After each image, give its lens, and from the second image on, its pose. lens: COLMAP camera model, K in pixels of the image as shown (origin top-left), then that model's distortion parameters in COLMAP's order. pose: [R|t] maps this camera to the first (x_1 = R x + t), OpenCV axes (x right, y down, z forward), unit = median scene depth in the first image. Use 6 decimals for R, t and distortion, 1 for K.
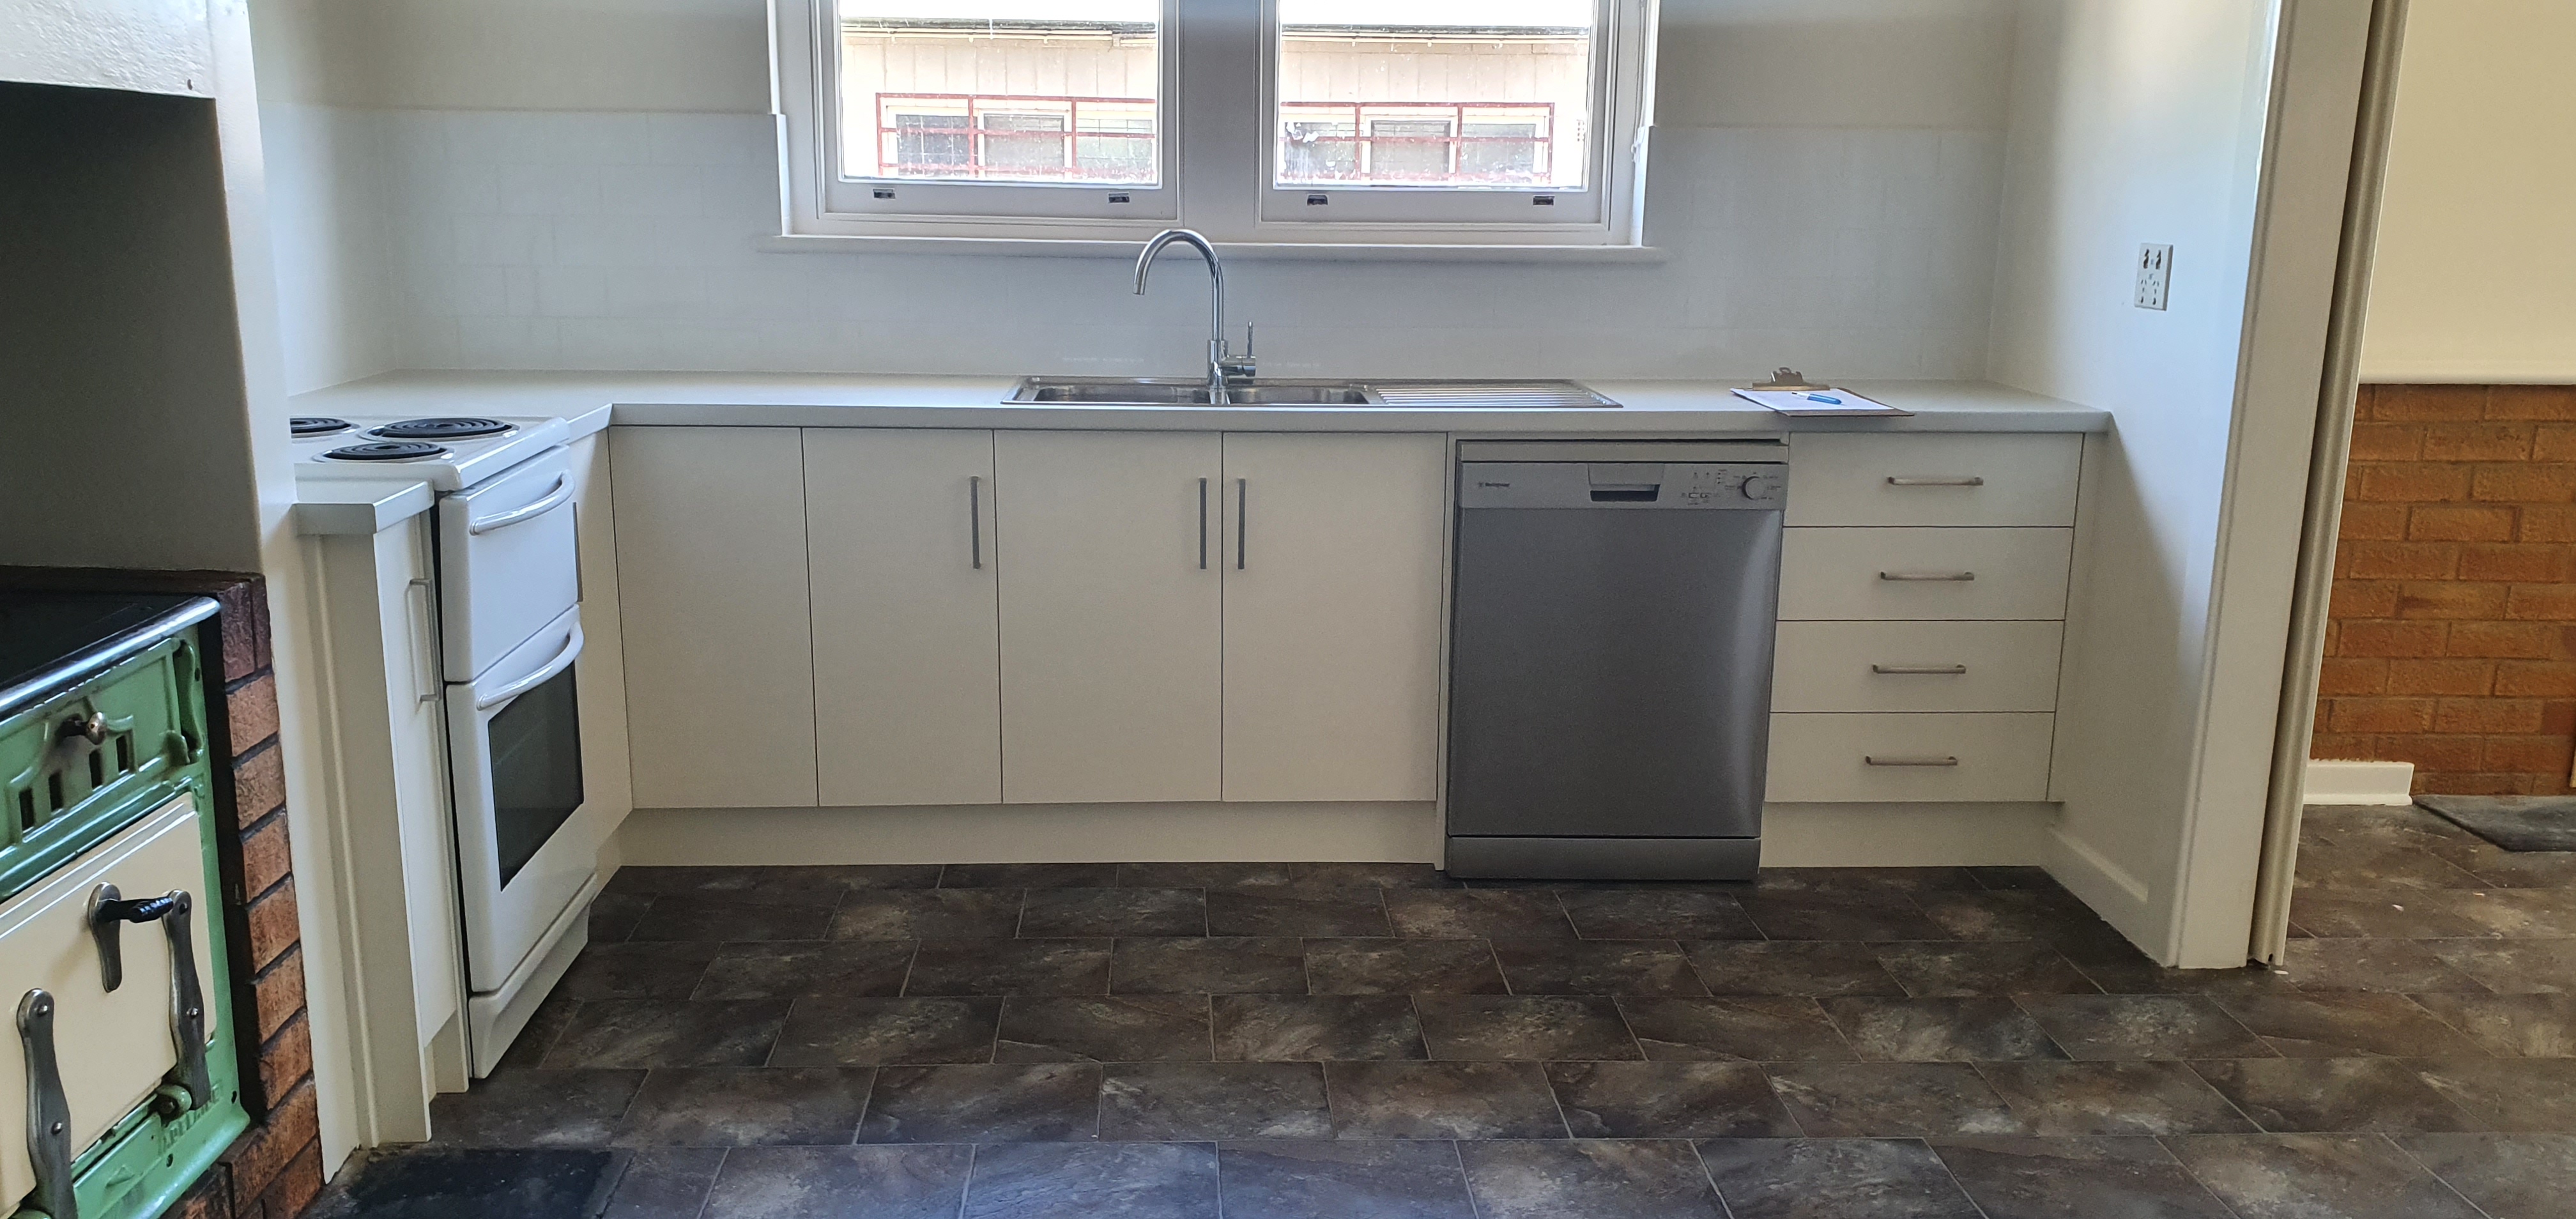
lens RADIAL K [[2047.6, 0, 1236.9], [0, 2047.6, 653.2], [0, 0, 1]] dist [0.076884, -0.199255]
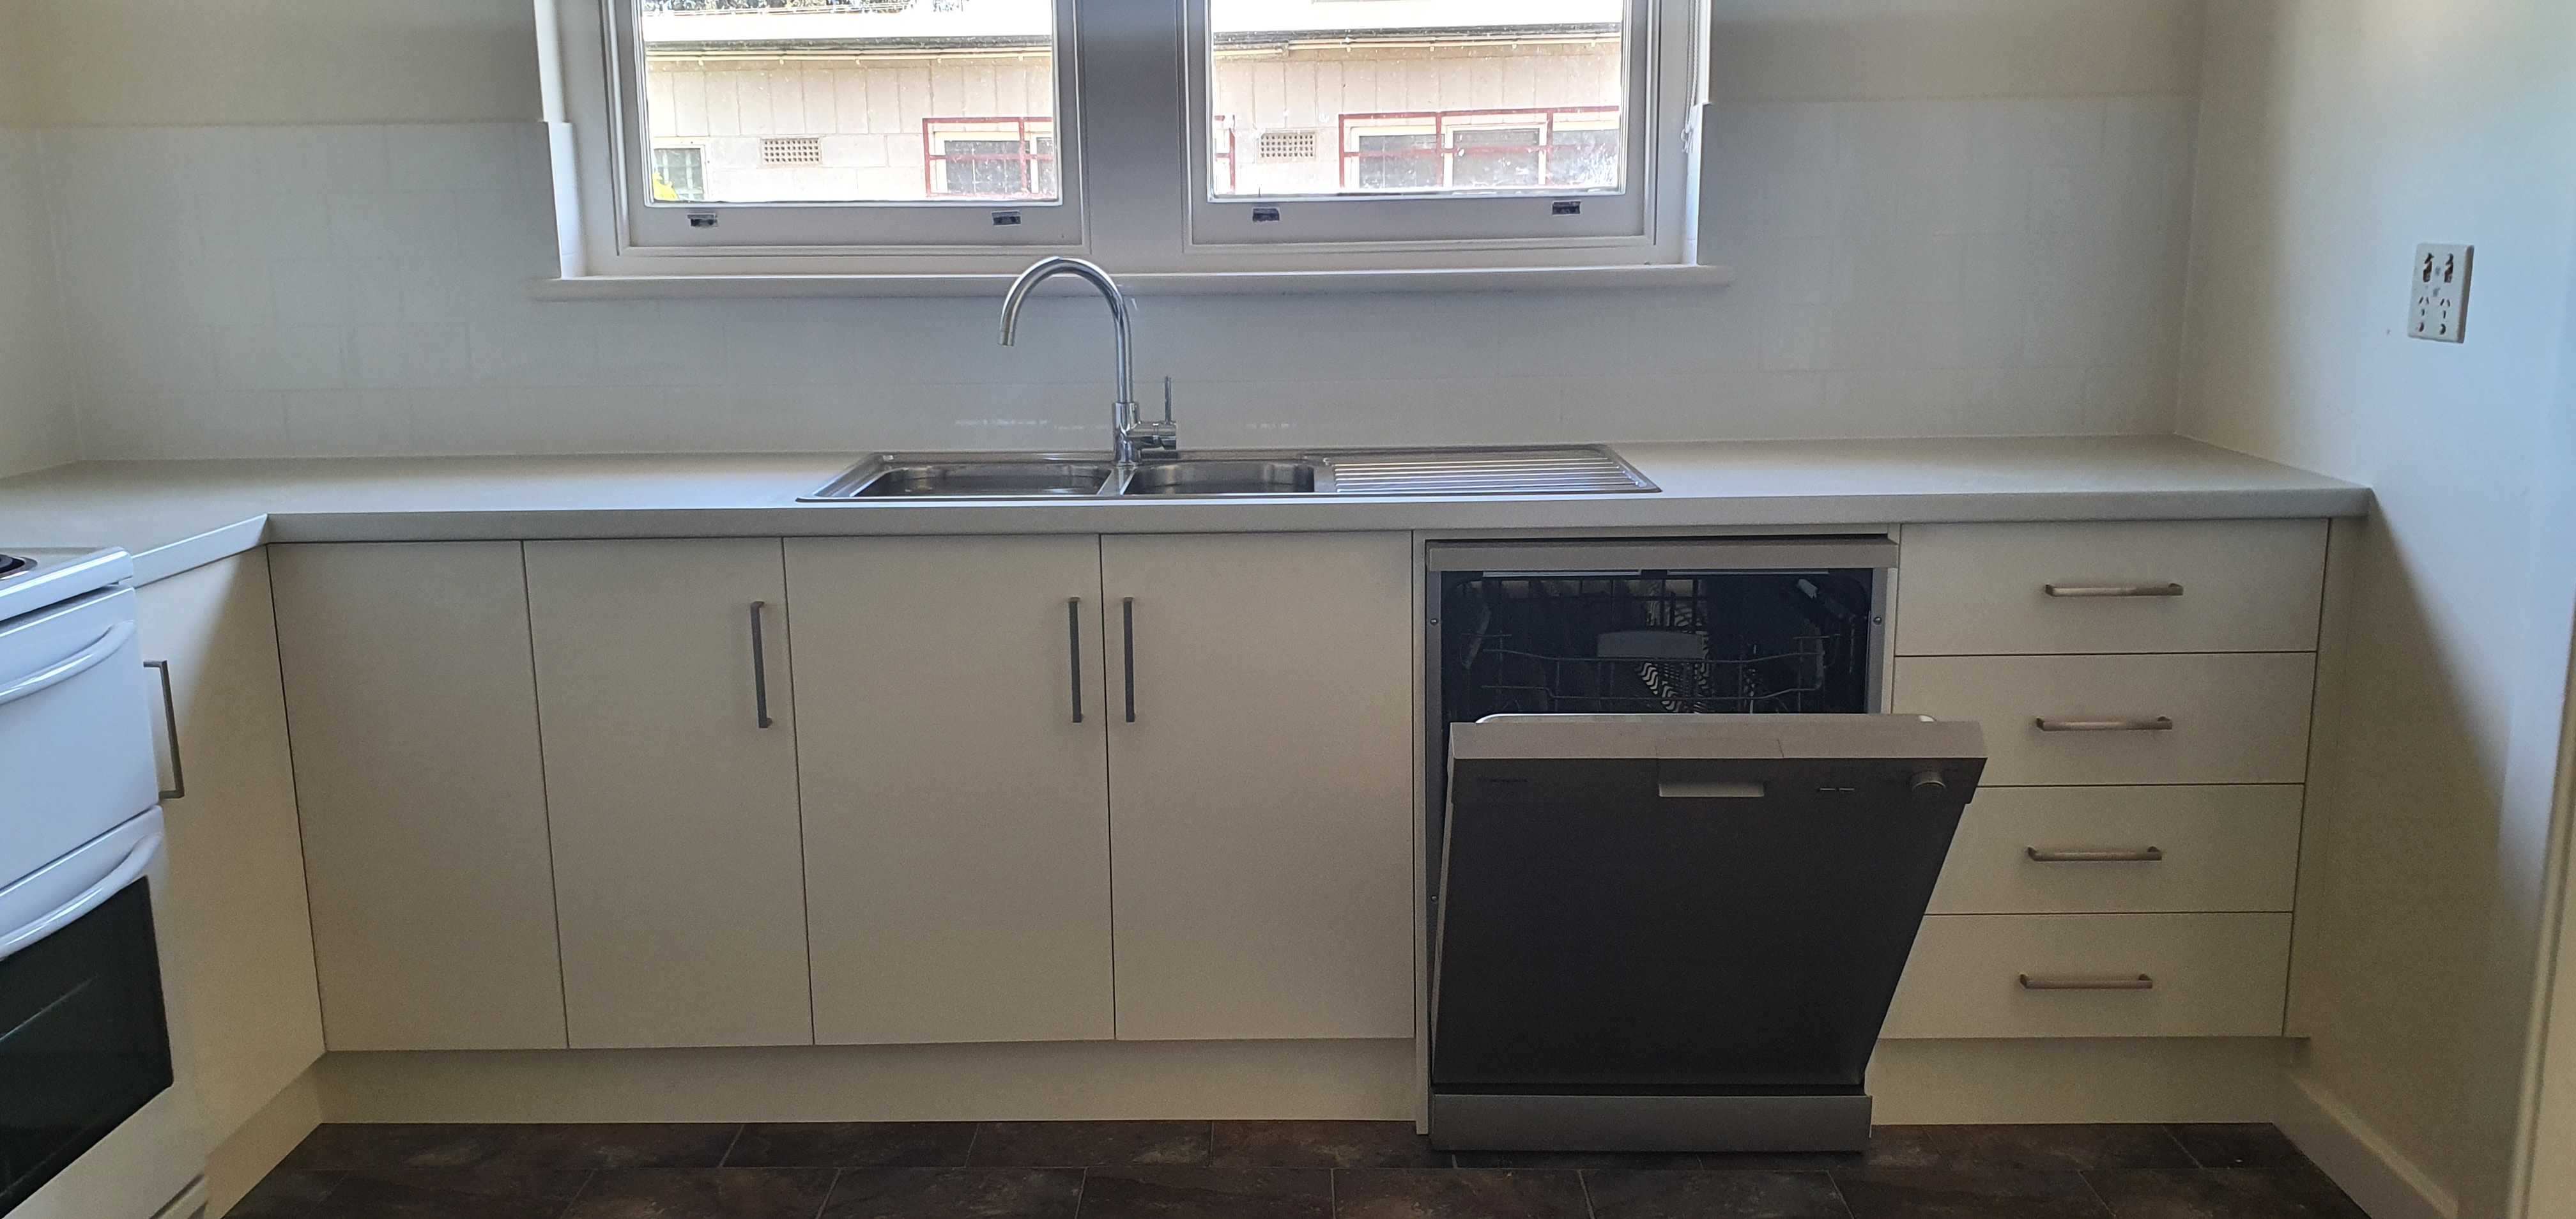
lens RADIAL K [[1957.6, 0, 1288.0], [0, 1957.6, 609.5], [0, 0, 1]] dist [0.009123, 0.002791]
pose [[0.997840, -0.012944, -0.064400, 0.097090], [0.011372, 0.999630, -0.024719, -0.060475], [0.064696, 0.023933, 0.997618, 0.301538]]
